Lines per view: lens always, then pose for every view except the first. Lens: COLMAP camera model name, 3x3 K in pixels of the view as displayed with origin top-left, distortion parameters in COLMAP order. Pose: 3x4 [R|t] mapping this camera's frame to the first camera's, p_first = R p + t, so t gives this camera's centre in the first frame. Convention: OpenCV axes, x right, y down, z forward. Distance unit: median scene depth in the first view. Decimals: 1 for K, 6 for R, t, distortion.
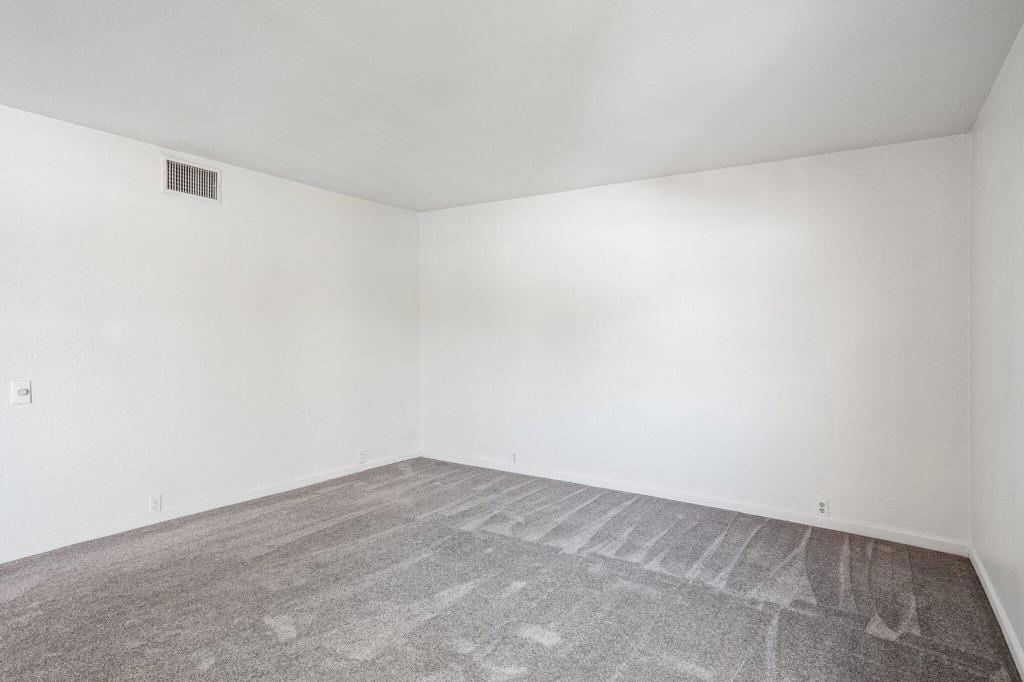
lens RADIAL K [[588.0, 0, 510.5], [0, 588.0, 337.2], [0, 0, 1]] dist [0.029931, 0.000374]
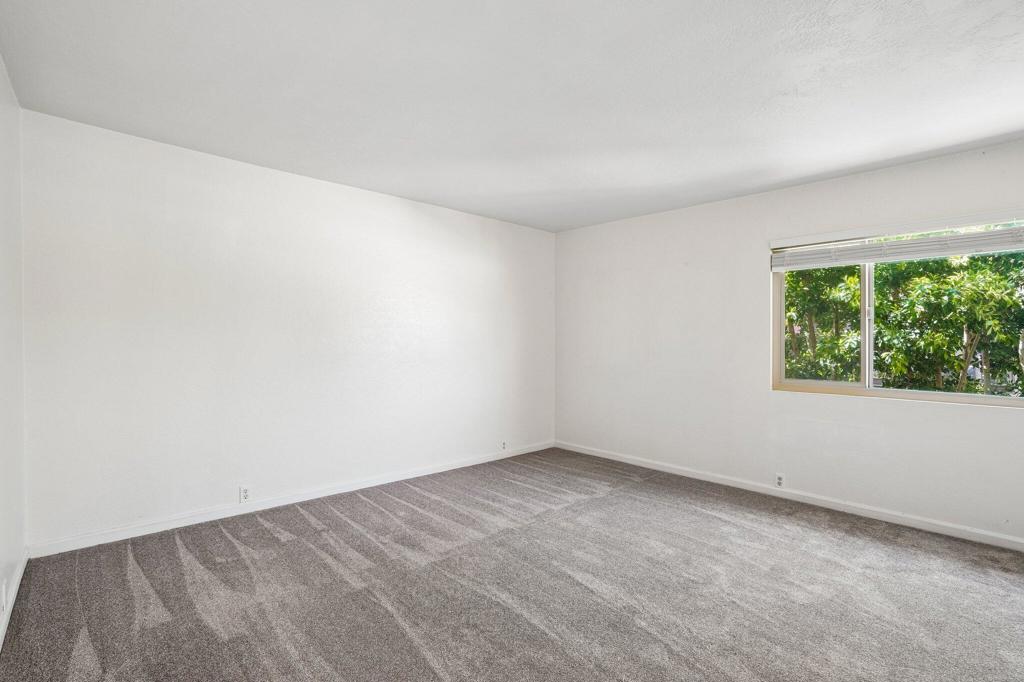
lens RADIAL K [[473.8, 0, 514.4], [0, 473.8, 343.0], [0, 0, 1]] dist [-0.017515, 0.001858]
pose [[0.269584, -0.026671, 0.962607, -0.658154], [0.012154, 0.999631, 0.024293, -0.010422], [-0.962900, 0.005150, 0.269809, 0.648201]]
